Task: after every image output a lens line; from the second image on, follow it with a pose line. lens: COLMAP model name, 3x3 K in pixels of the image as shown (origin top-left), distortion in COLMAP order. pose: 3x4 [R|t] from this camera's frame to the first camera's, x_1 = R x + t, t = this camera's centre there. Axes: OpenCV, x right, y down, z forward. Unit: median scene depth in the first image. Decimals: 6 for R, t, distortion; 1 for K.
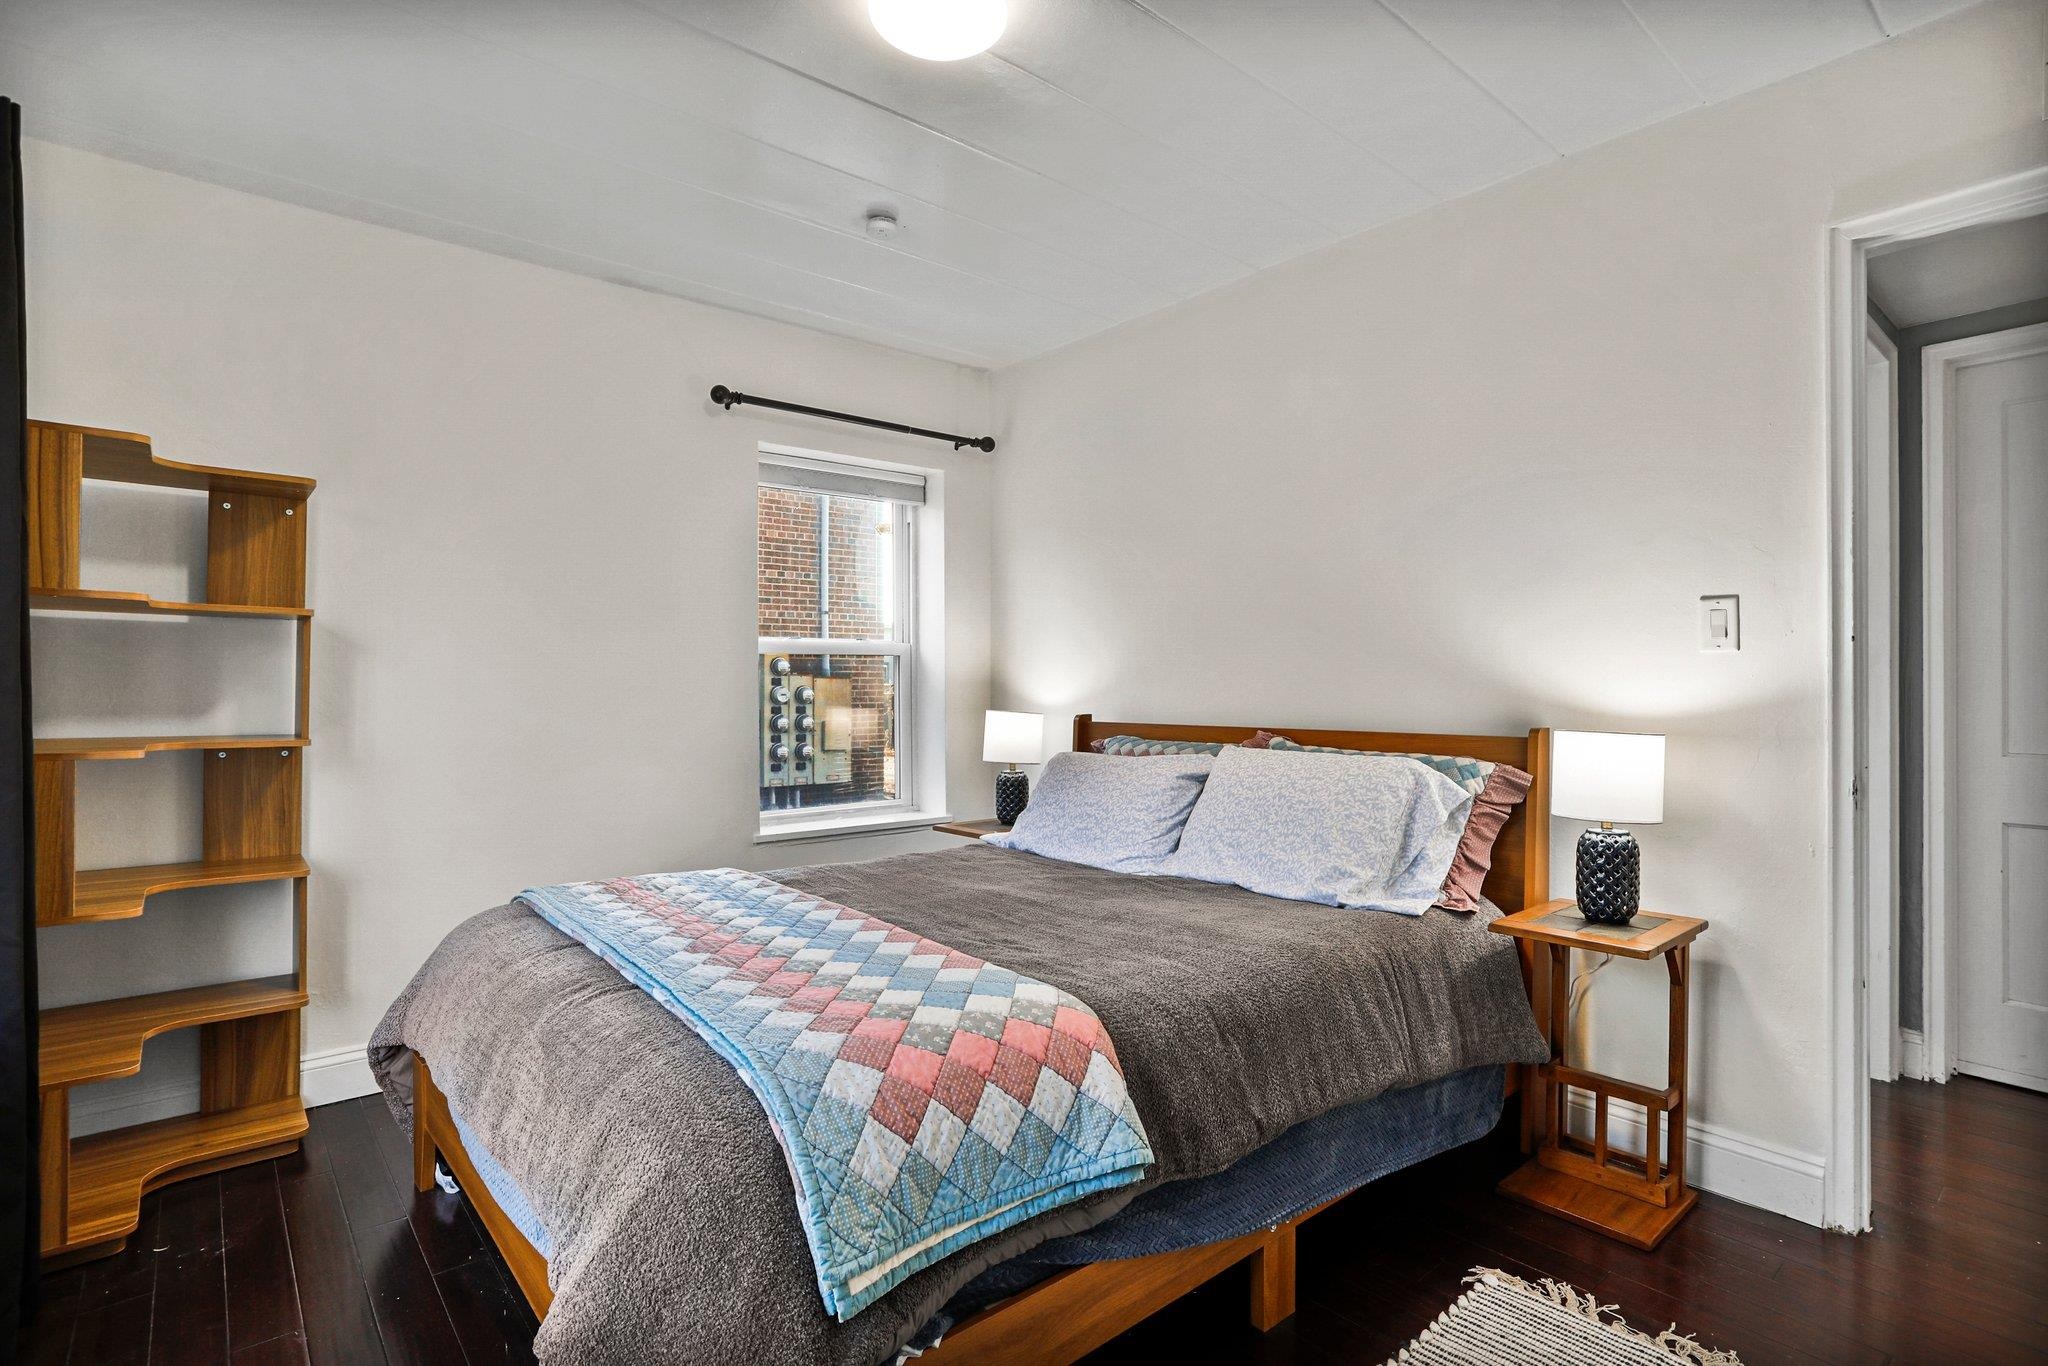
lens RADIAL K [[993.5, 0, 1048.6], [0, 993.5, 682.2], [0, 0, 1]] dist [-0.069056, 0.042883]
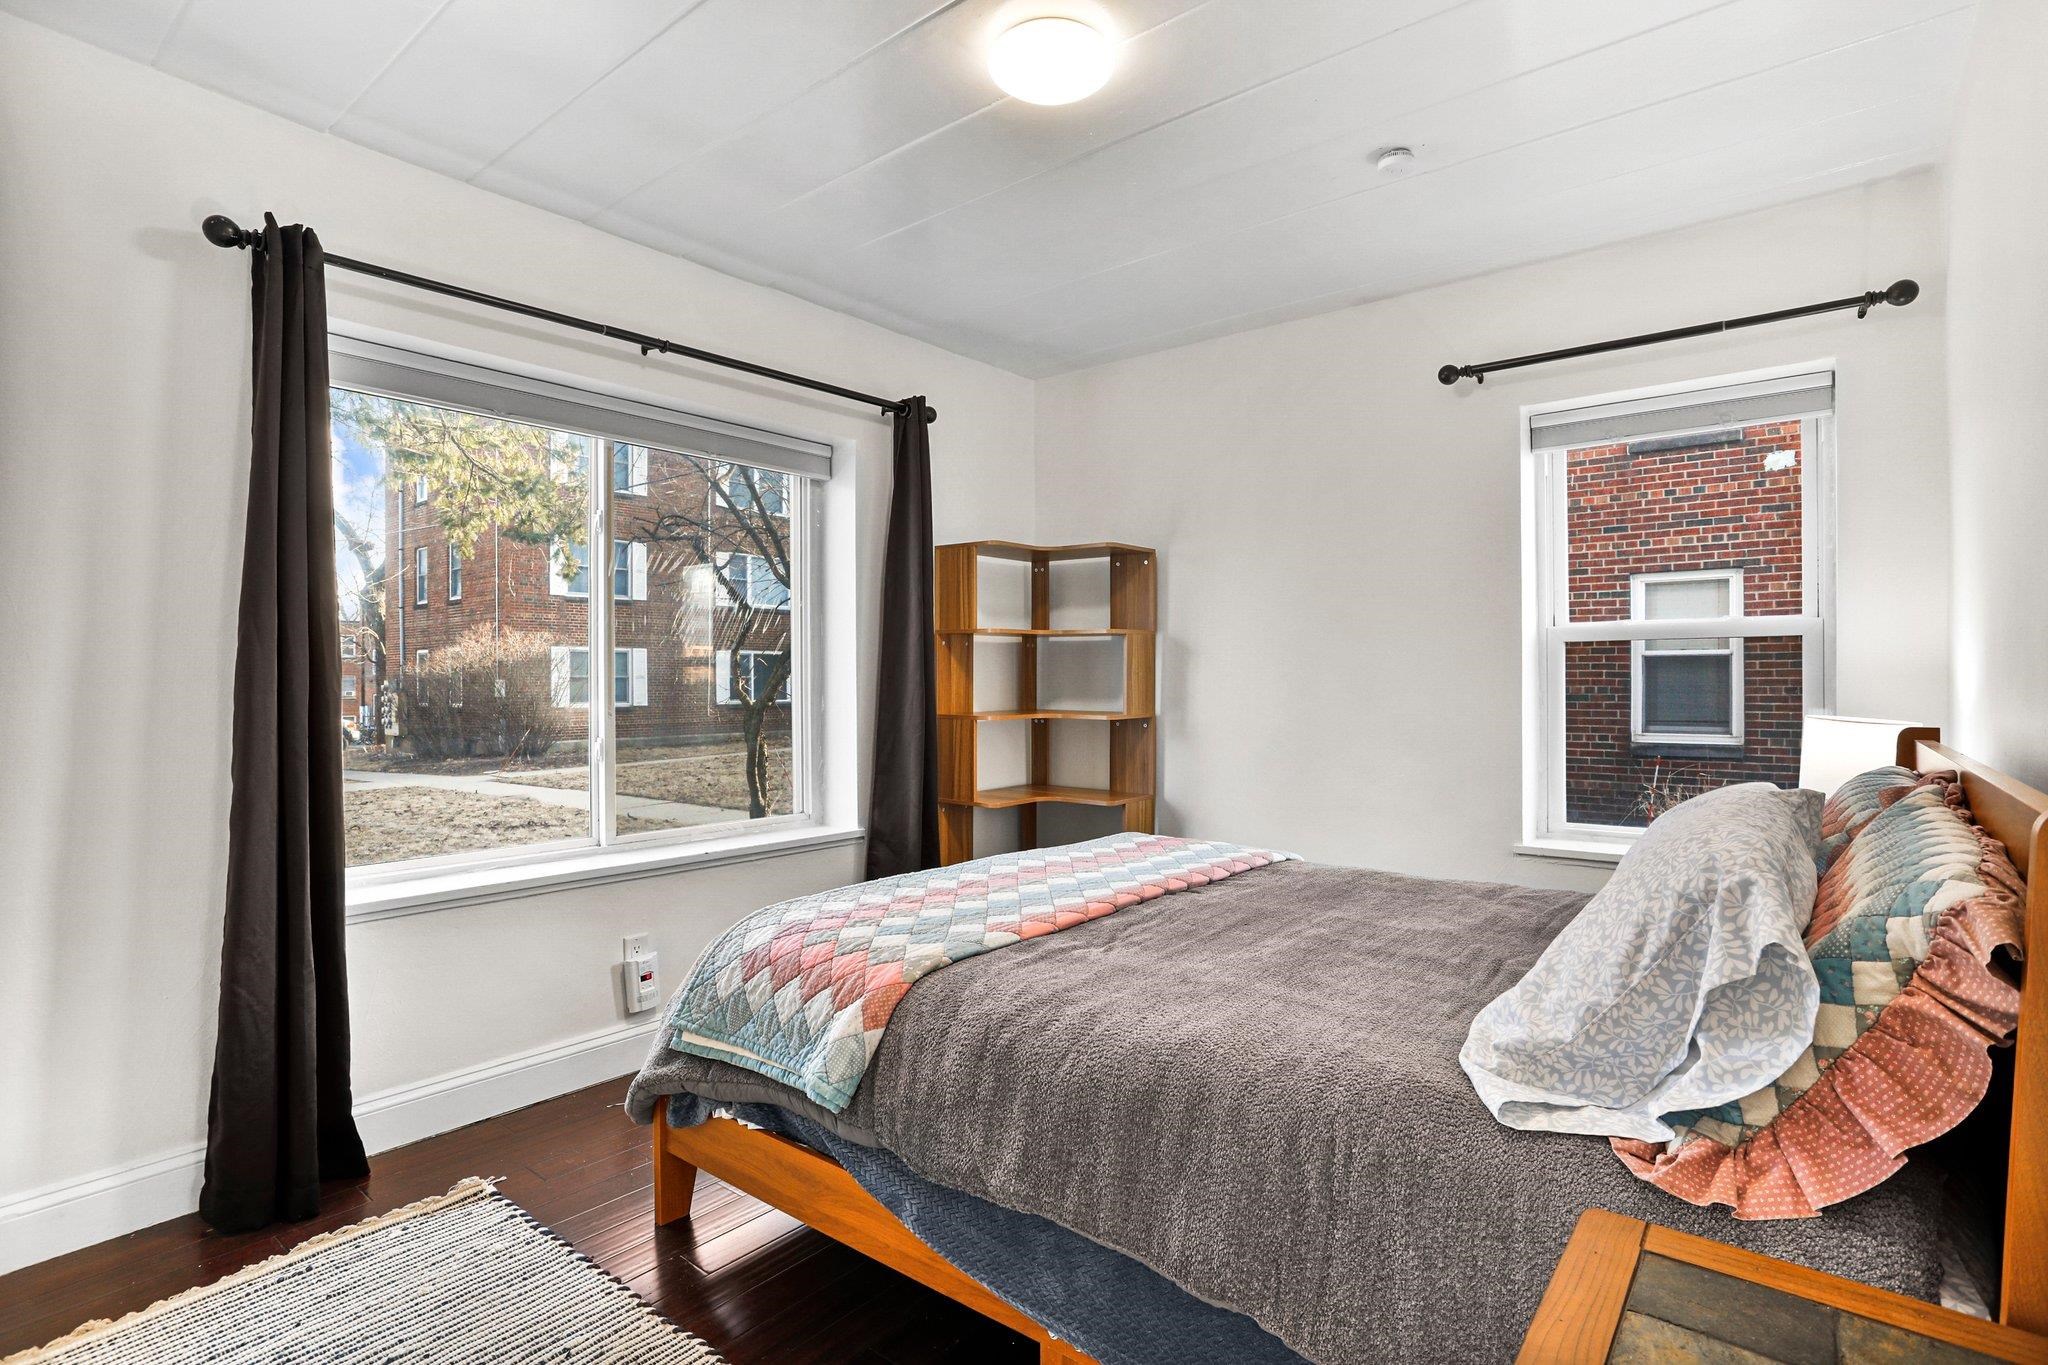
lens RADIAL K [[998.0, 0, 1033.6], [0, 998.0, 682.3], [0, 0, 1]] dist [-0.061137, 0.033670]
pose [[0.182408, 0.006586, -0.983201, 0.710116], [0.009598, 0.999918, 0.008479, -0.008581], [0.983176, -0.010983, 0.182330, 0.561724]]
